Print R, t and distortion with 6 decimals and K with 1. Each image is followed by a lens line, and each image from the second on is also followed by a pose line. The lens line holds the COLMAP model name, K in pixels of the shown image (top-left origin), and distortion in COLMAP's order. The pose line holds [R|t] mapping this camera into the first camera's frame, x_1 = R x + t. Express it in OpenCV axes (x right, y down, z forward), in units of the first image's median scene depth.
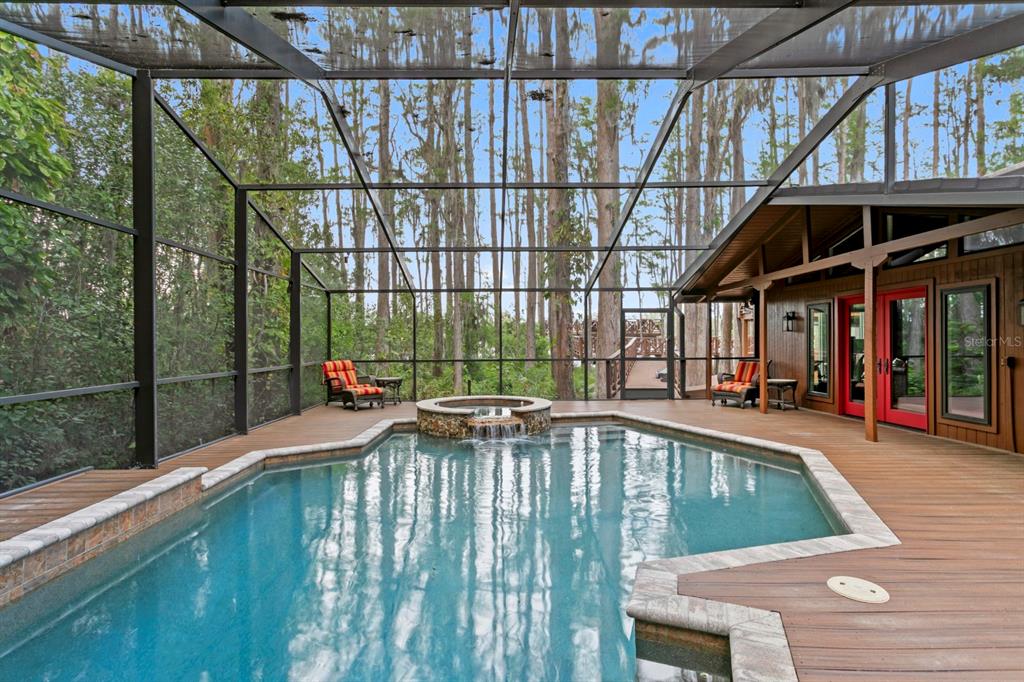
lens RADIAL K [[523.8, 0, 512.0], [0, 523.8, 341.0], [0, 0, 1]] dist [-0.001618, 0.000600]
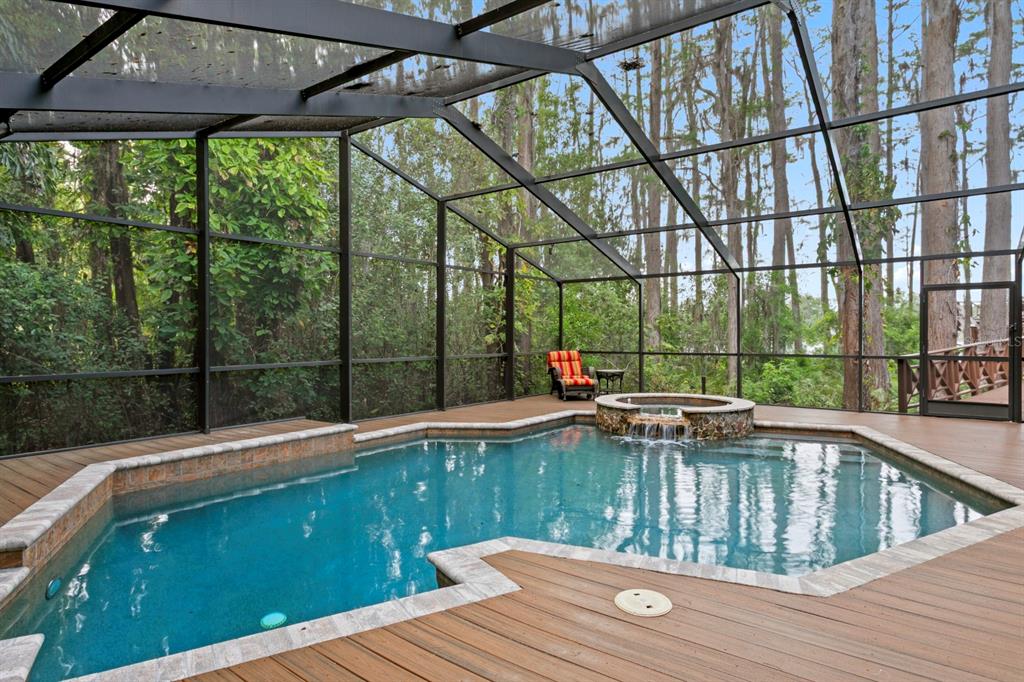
lens RADIAL K [[629.2, 0, 512.0], [0, 629.2, 341.0], [0, 0, 1]] dist [-0.003080, -0.000757]
pose [[0.777146, 0.011022, -0.629224, 0.449585], [-0.001566, 0.999877, 0.015581, 0.000566], [0.629319, -0.011123, 0.777068, 0.003228]]
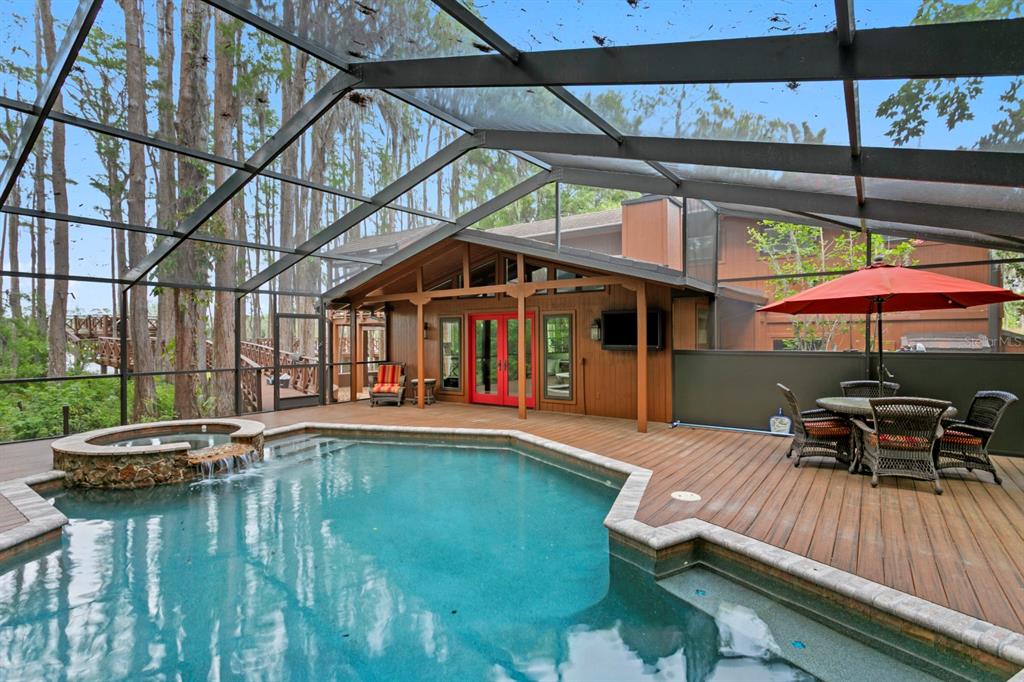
lens RADIAL K [[523.8, 0, 512.0], [0, 523.8, 341.0], [0, 0, 1]] dist [-0.001618, 0.000600]
pose [[0.577946, 0.000040, 0.816075, -0.438816], [-0.003306, 0.999992, 0.002293, -0.022290], [-0.816068, -0.004023, 0.577942, 0.174150]]
